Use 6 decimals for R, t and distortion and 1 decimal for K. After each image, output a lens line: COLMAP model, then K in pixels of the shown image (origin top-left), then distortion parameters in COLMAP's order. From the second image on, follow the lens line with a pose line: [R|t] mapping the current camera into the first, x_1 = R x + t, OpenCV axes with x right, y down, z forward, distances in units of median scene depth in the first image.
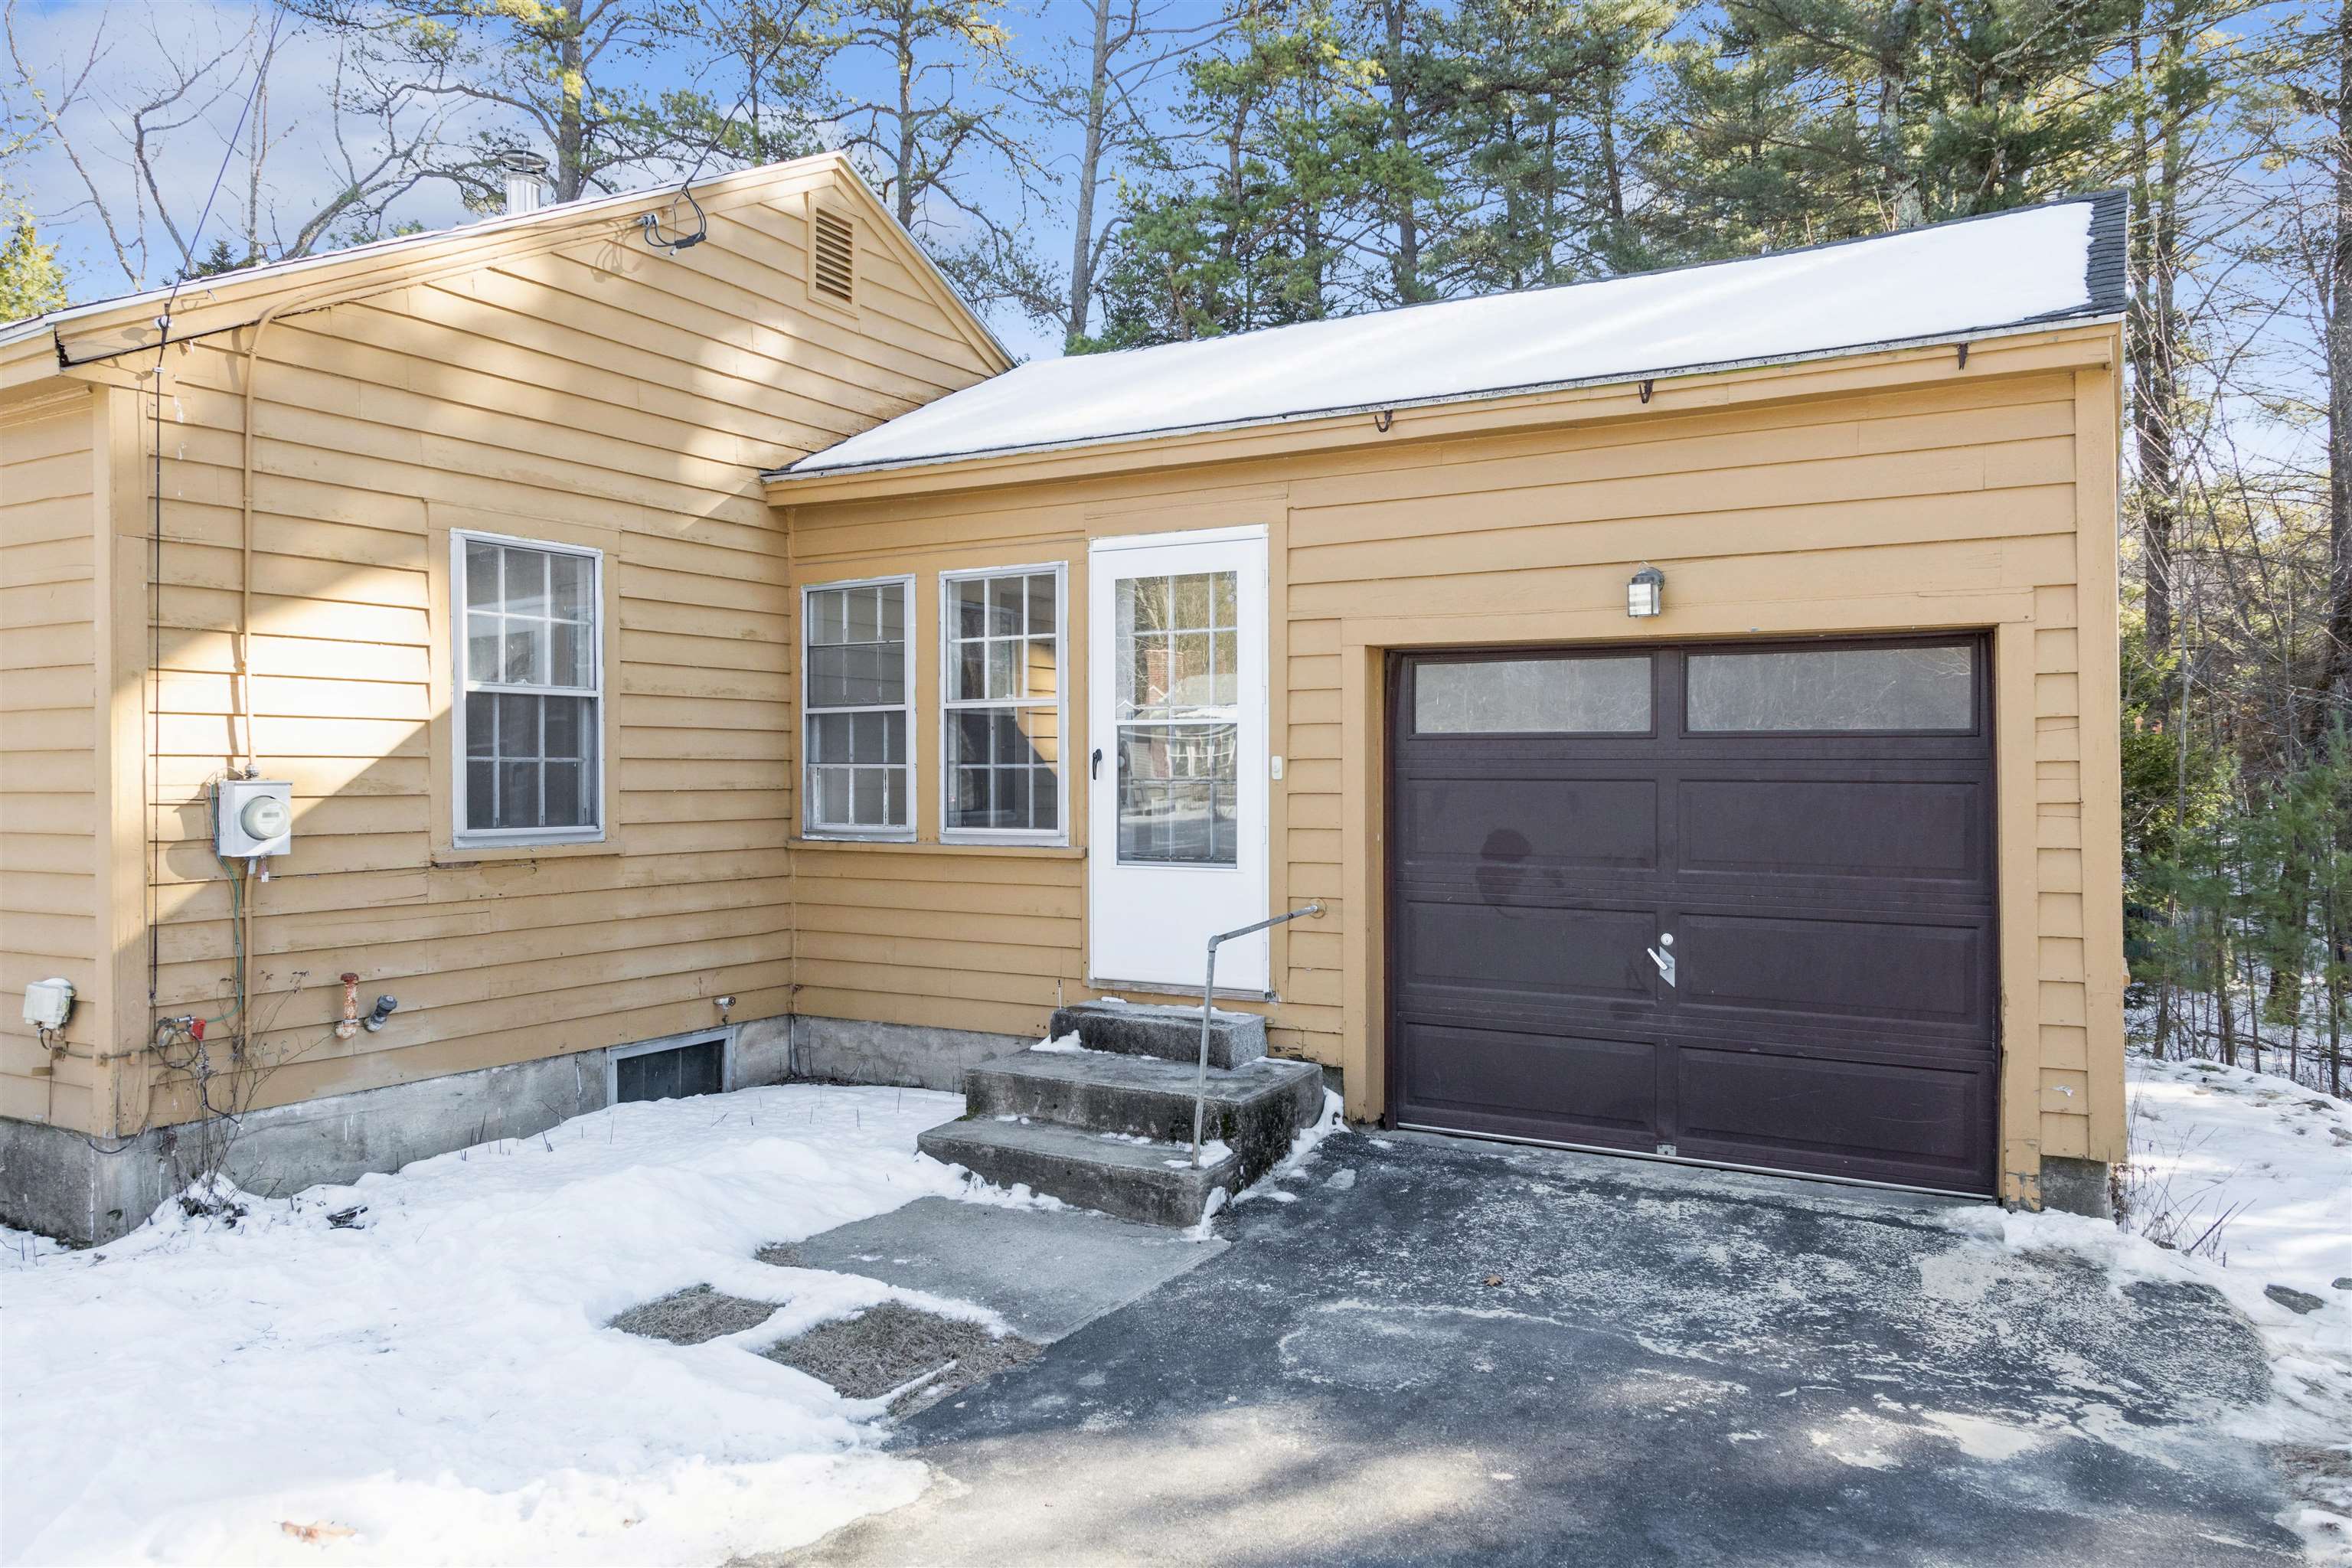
lens RADIAL K [[1604.9, 0, 1173.7], [0, 1604.9, 773.9], [0, 0, 1]] dist [0.019173, 0.000552]
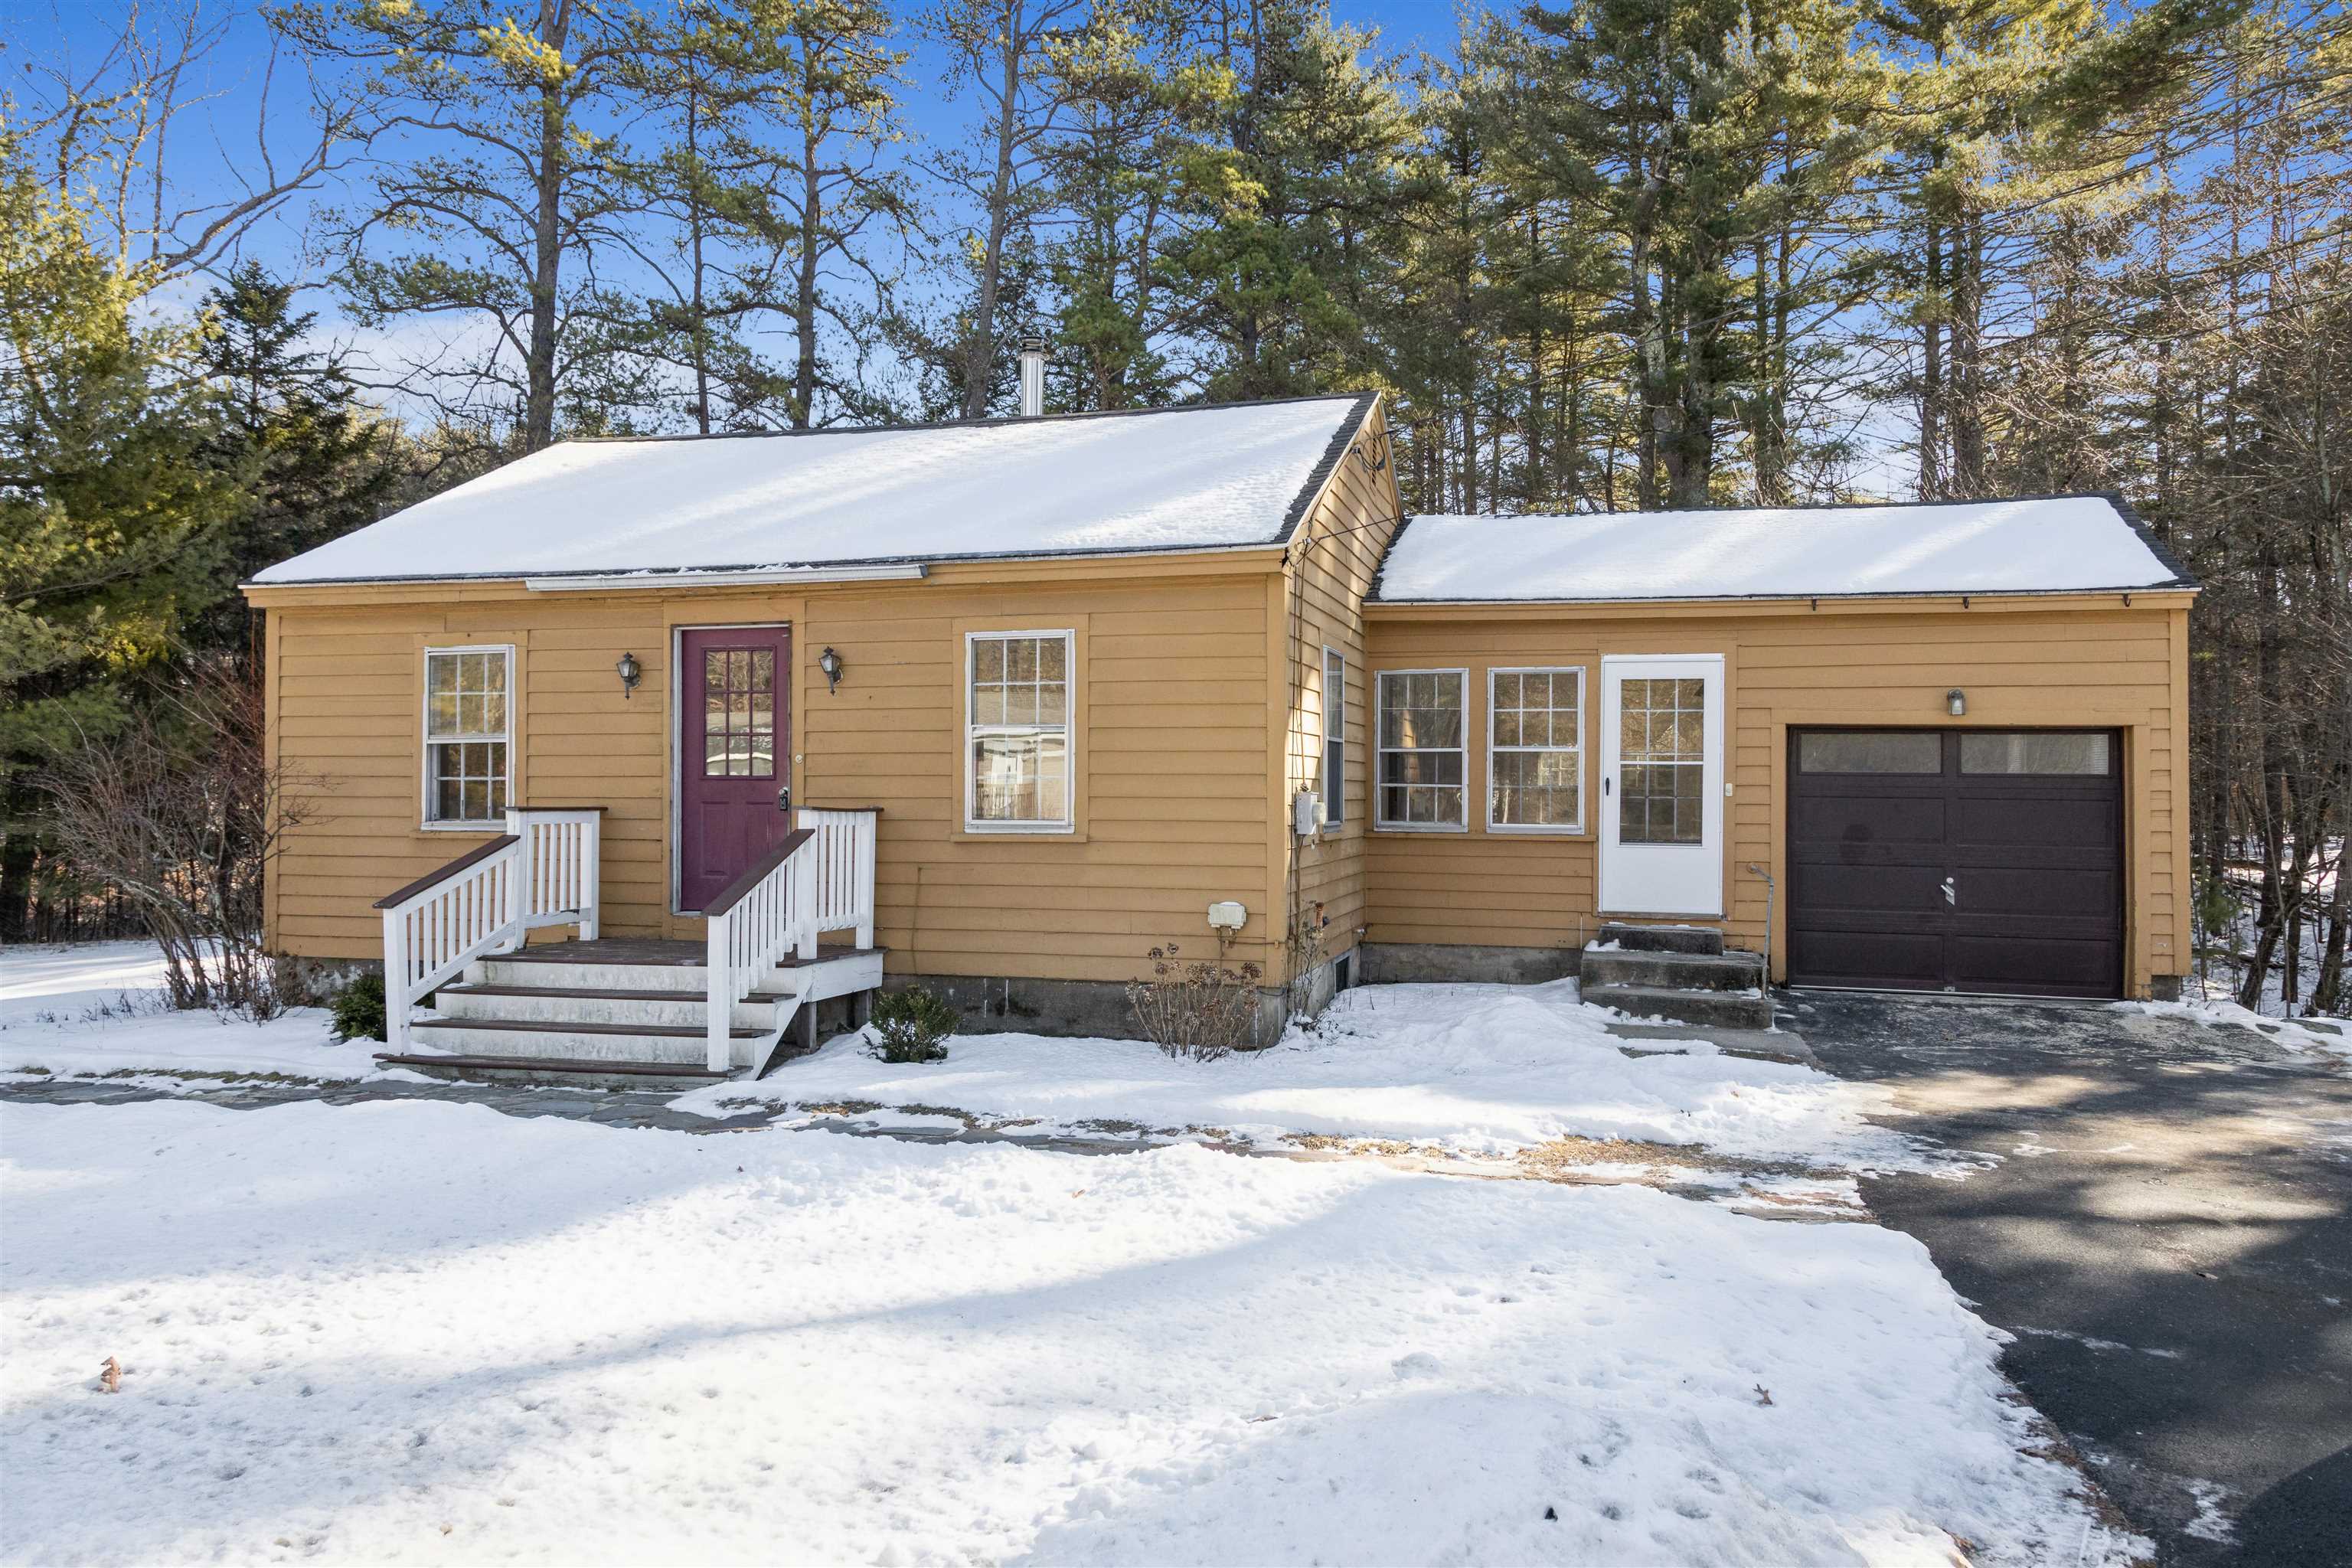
lens RADIAL K [[1652.4, 0, 1176.0], [0, 1652.4, 784.0], [0, 0, 1]] dist [0.027848, 0.001165]
pose [[0.964016, 0.009928, 0.265659, -1.084342], [-0.009610, 0.999951, -0.002498, 0.000593], [-0.265670, -0.000144, 0.964064, -0.657966]]
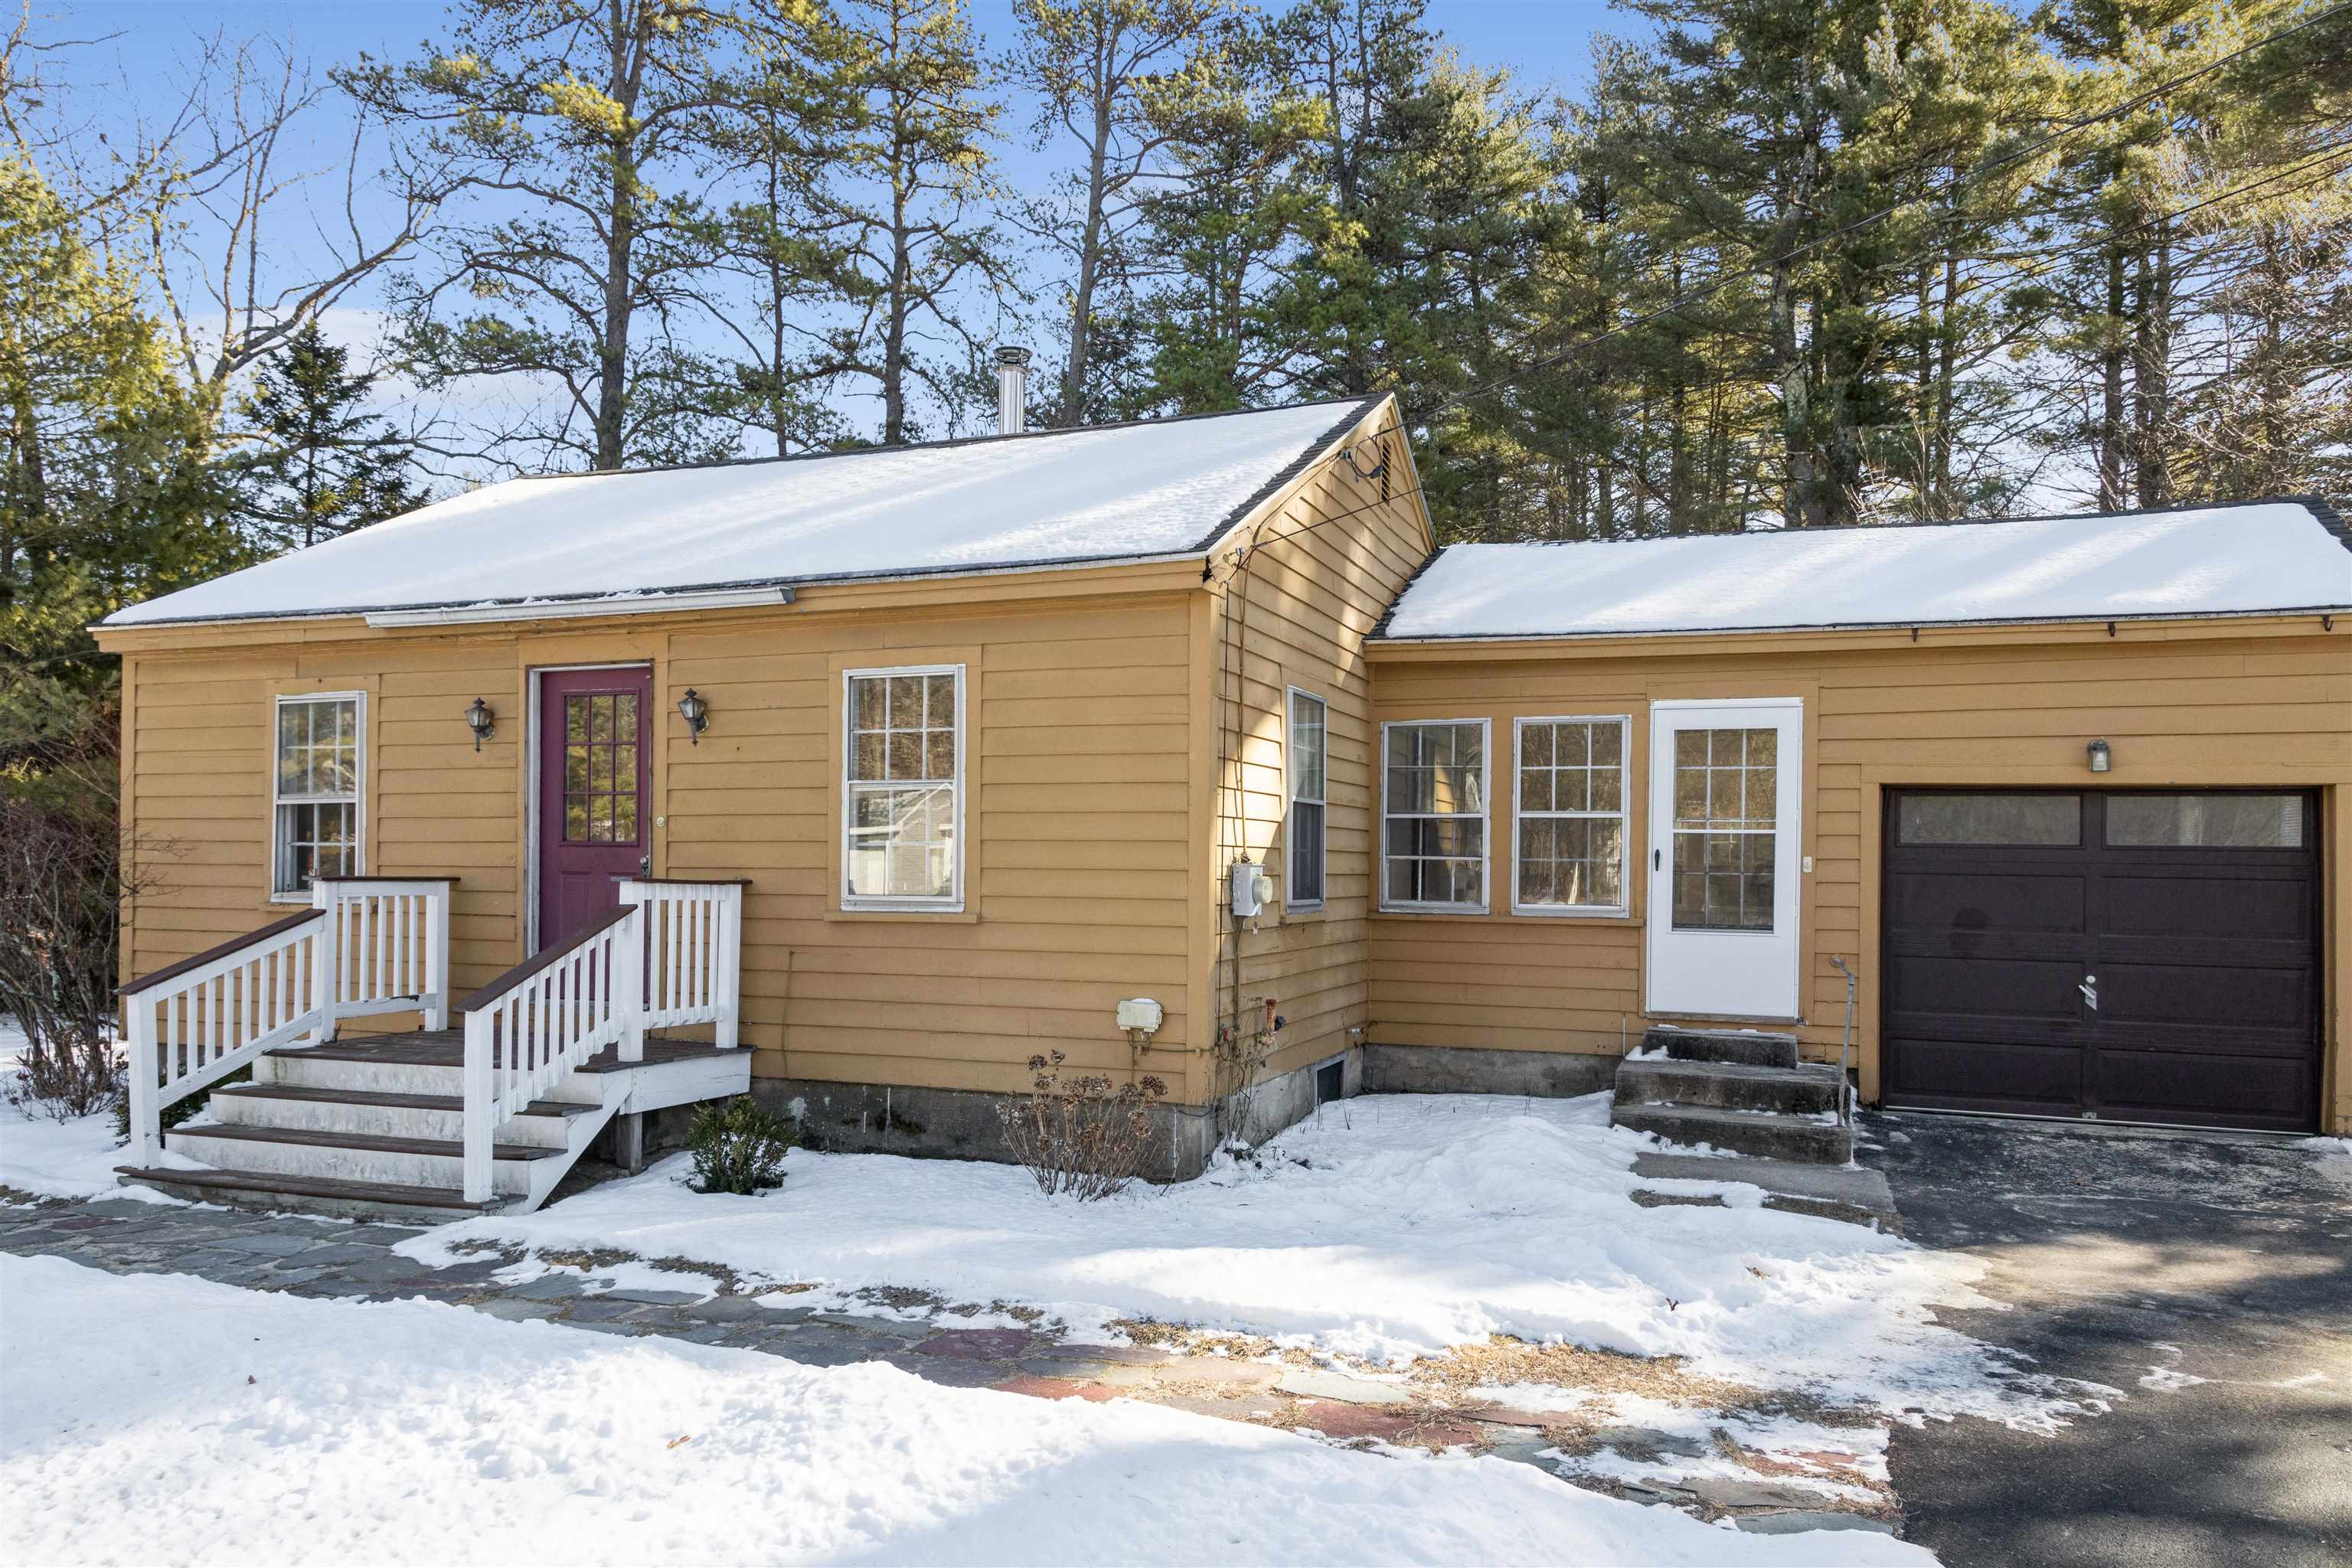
lens RADIAL K [[1628.5, 0, 1175.3], [0, 1628.5, 862.1], [0, 0, 1]] dist [0.017739, -0.000137]
pose [[0.985442, 0.014675, 0.169377, -0.799161], [-0.014722, 0.999891, -0.000974, 0.004312], [-0.169373, -0.001534, 0.985551, -0.388005]]
